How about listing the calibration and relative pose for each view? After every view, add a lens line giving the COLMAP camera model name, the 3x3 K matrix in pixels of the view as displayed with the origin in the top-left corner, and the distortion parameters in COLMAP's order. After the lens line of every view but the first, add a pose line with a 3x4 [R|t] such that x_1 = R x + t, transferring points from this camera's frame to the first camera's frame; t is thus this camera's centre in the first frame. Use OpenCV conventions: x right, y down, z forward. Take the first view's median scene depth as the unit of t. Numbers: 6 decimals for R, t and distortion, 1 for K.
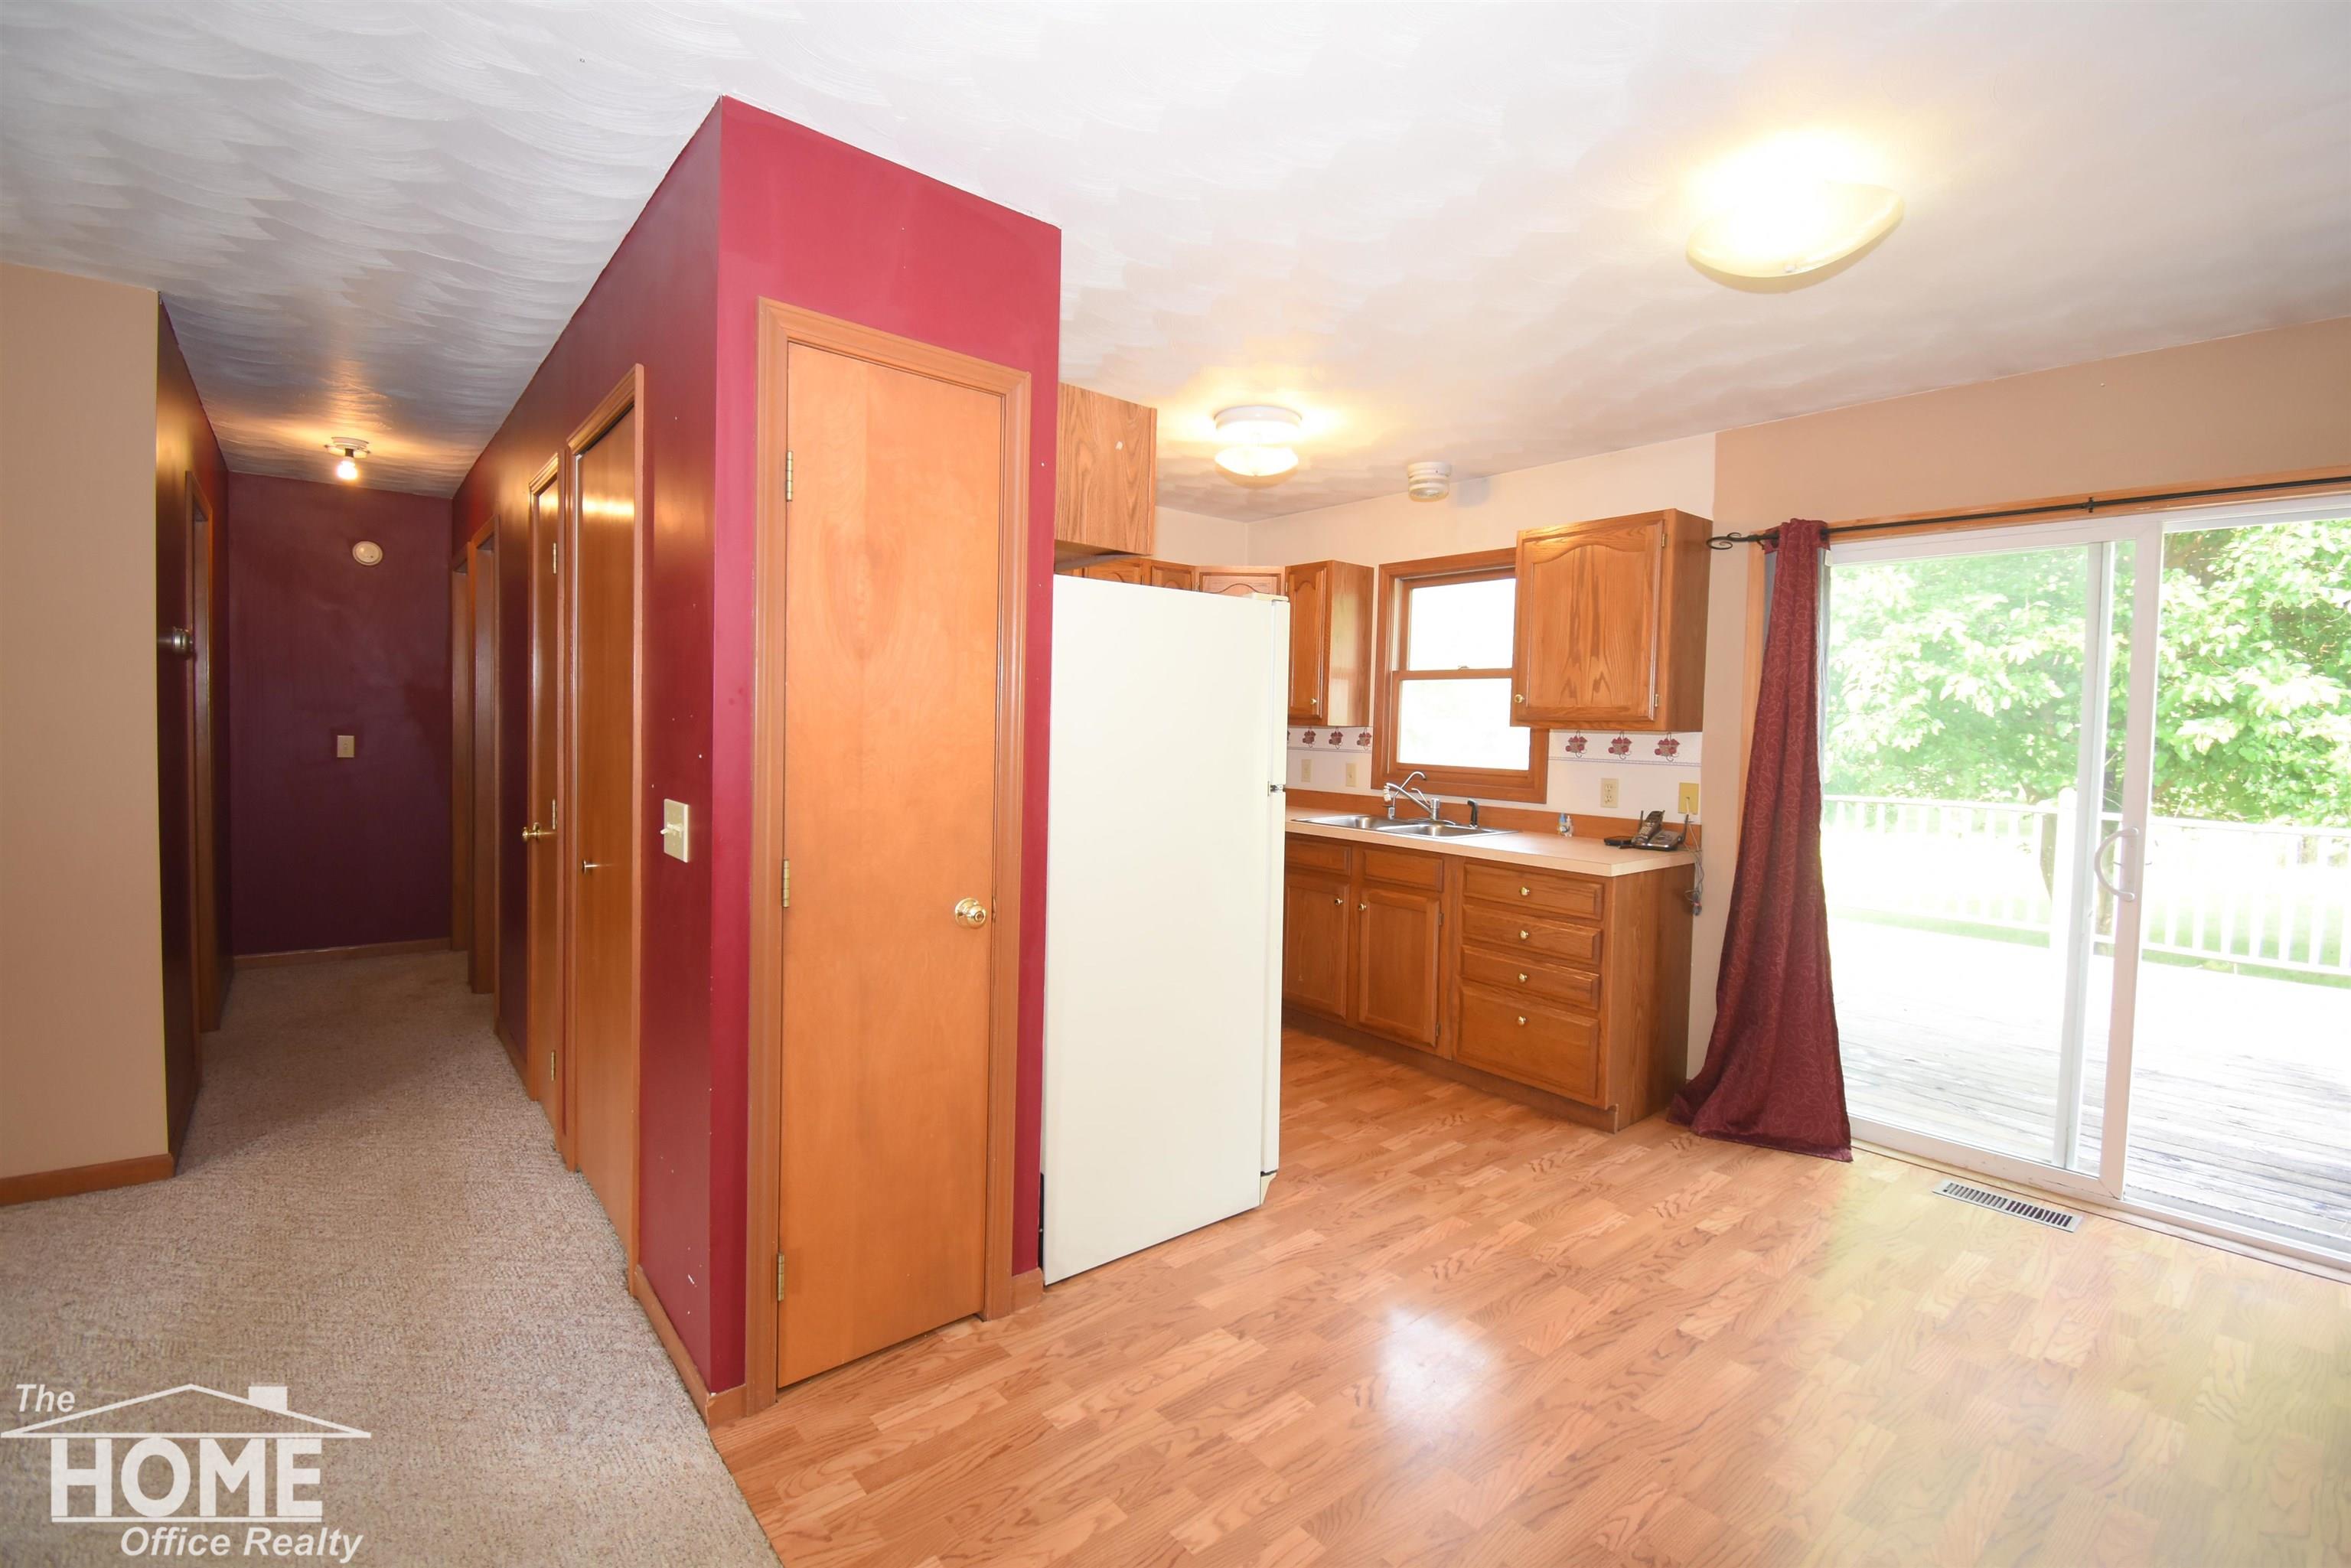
lens RADIAL K [[1038.4, 0, 1175.7], [0, 1038.4, 772.6], [0, 0, 1]] dist [-0.000455, -0.009020]
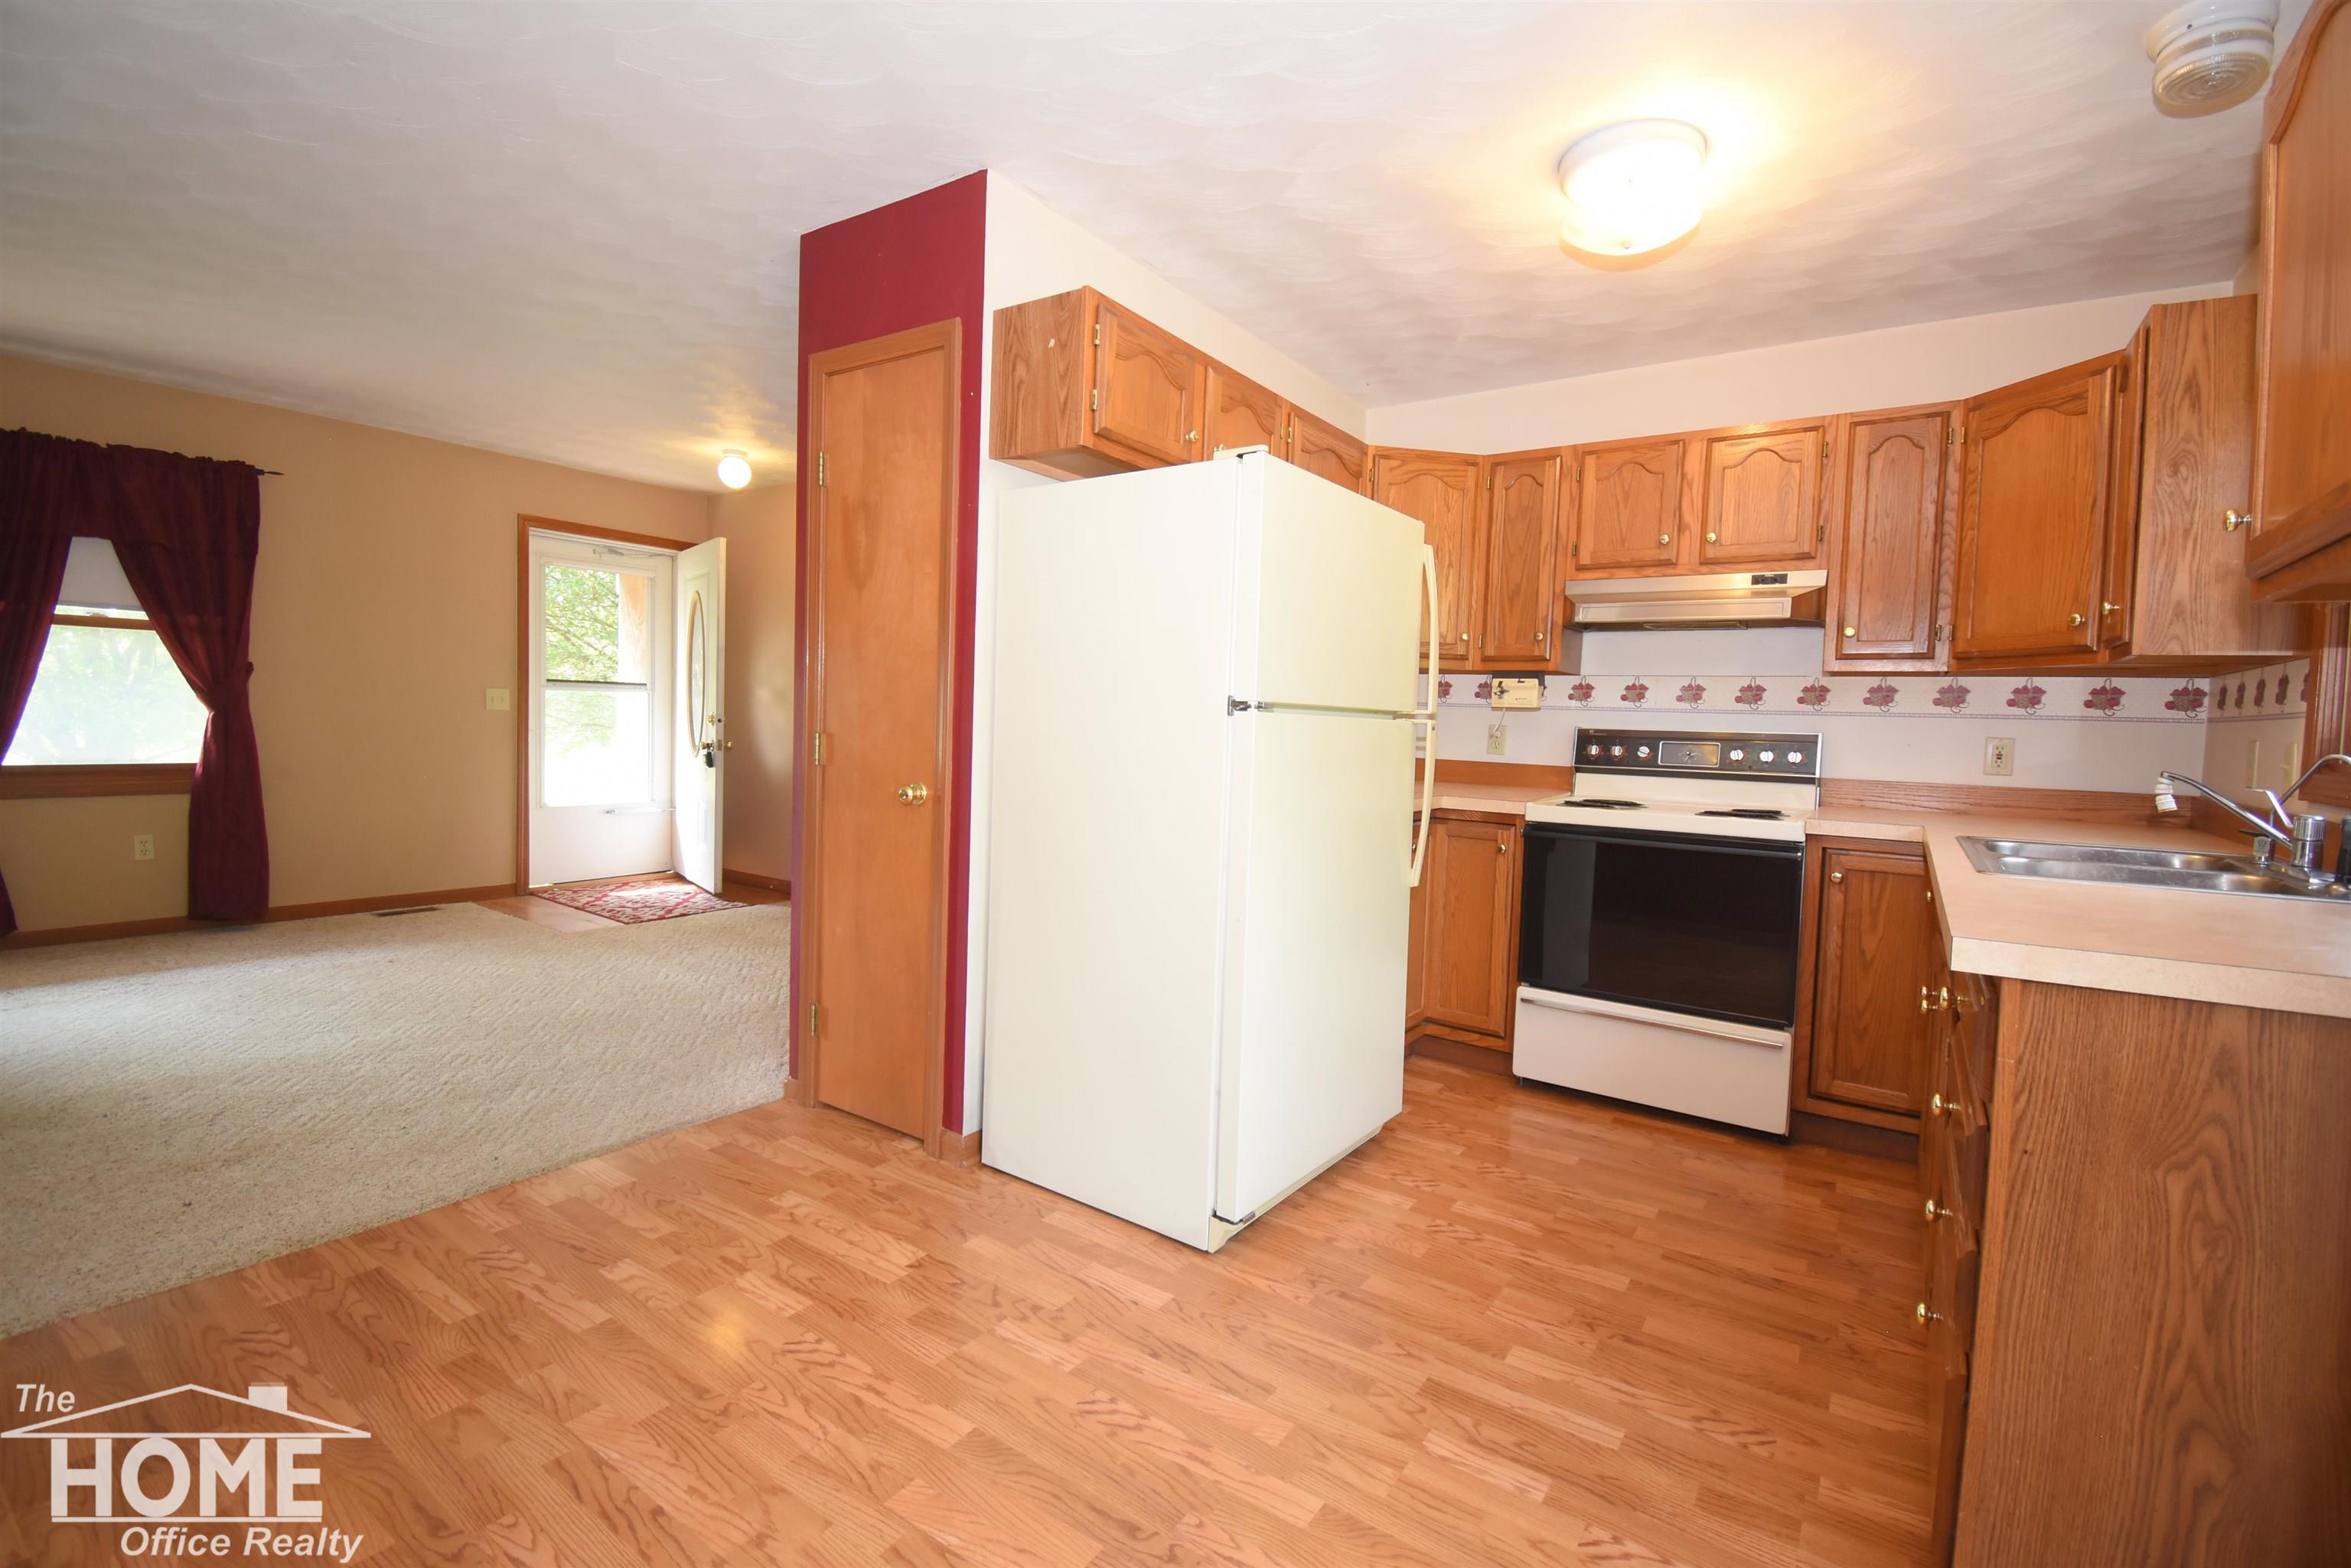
lens RADIAL K [[1038.4, 0, 1176.7], [0, 1038.4, 763.7], [0, 0, 1]] dist [-0.000455, -0.009020]
pose [[0.270464, 0.031146, -0.962226, 0.636472], [-0.074205, 0.997178, 0.011419, 0.041678], [0.959866, 0.068313, 0.272012, 0.596137]]
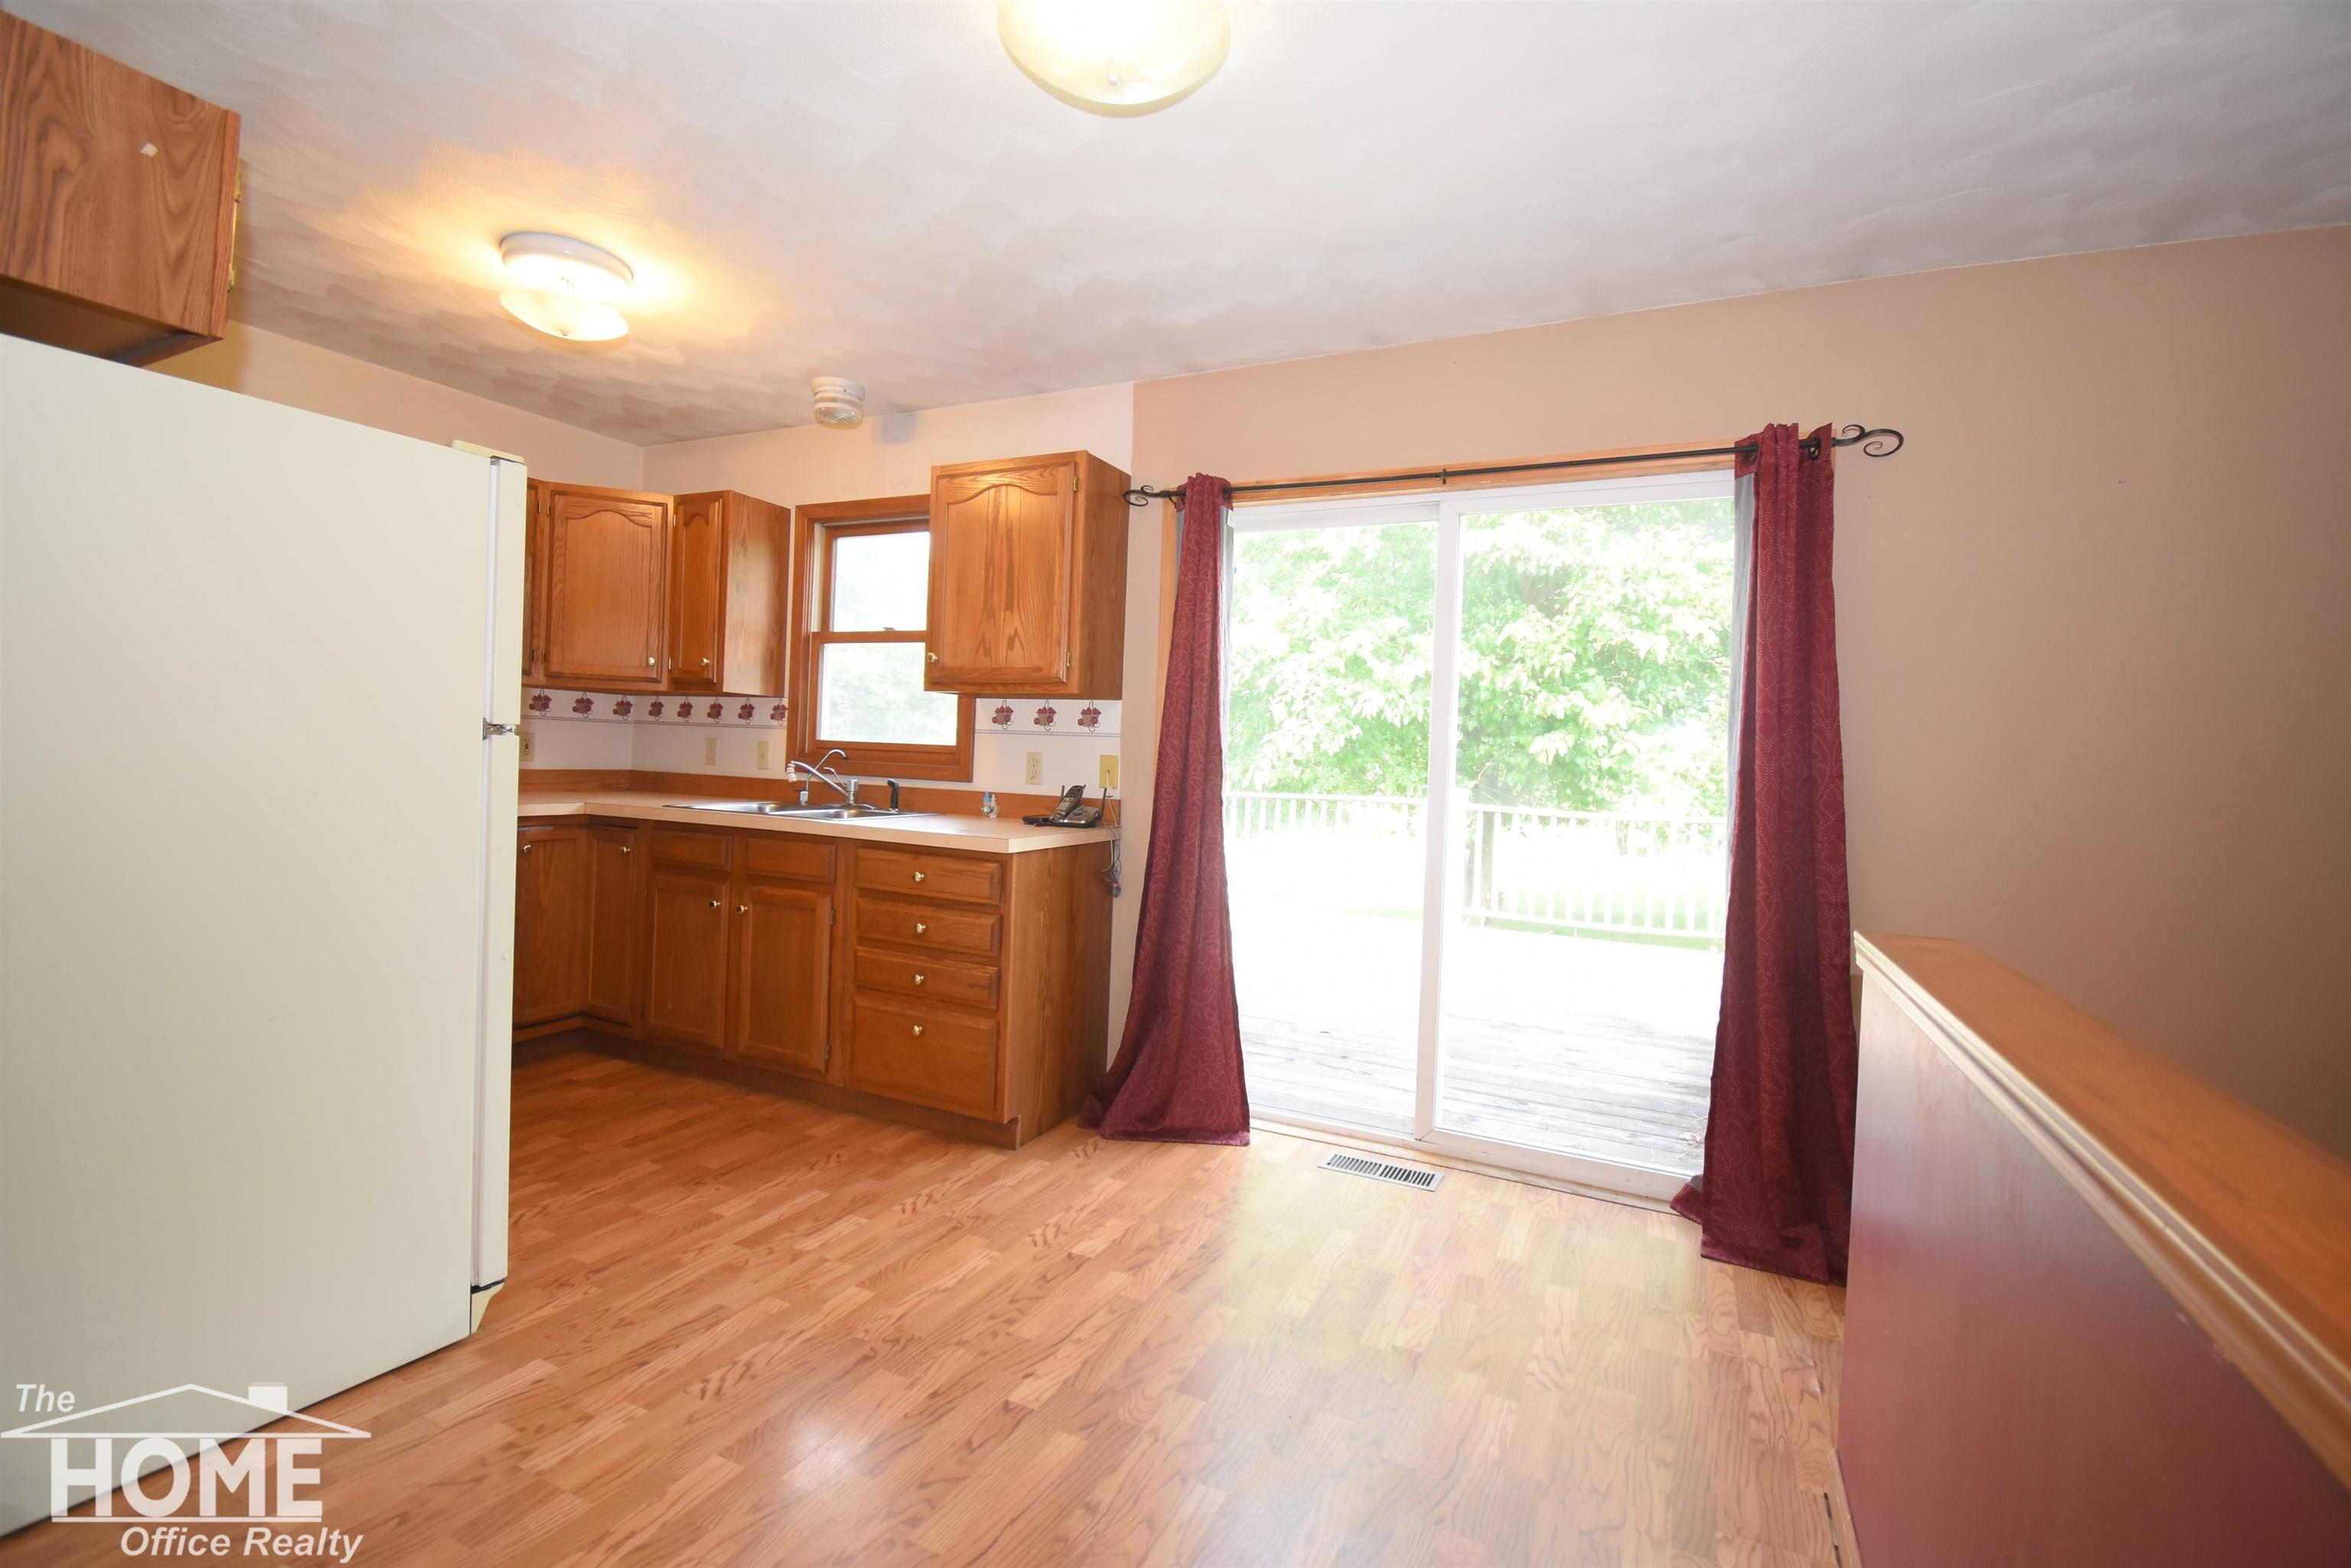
lens RADIAL K [[1038.4, 0, 1203.5], [0, 1038.4, 764.6], [0, 0, 1]] dist [-0.000455, -0.009020]
pose [[0.900342, 0.012497, 0.435003, 0.173788], [-0.000084, 0.999593, -0.028542, 0.046971], [-0.435183, 0.025661, 0.899976, 0.133119]]
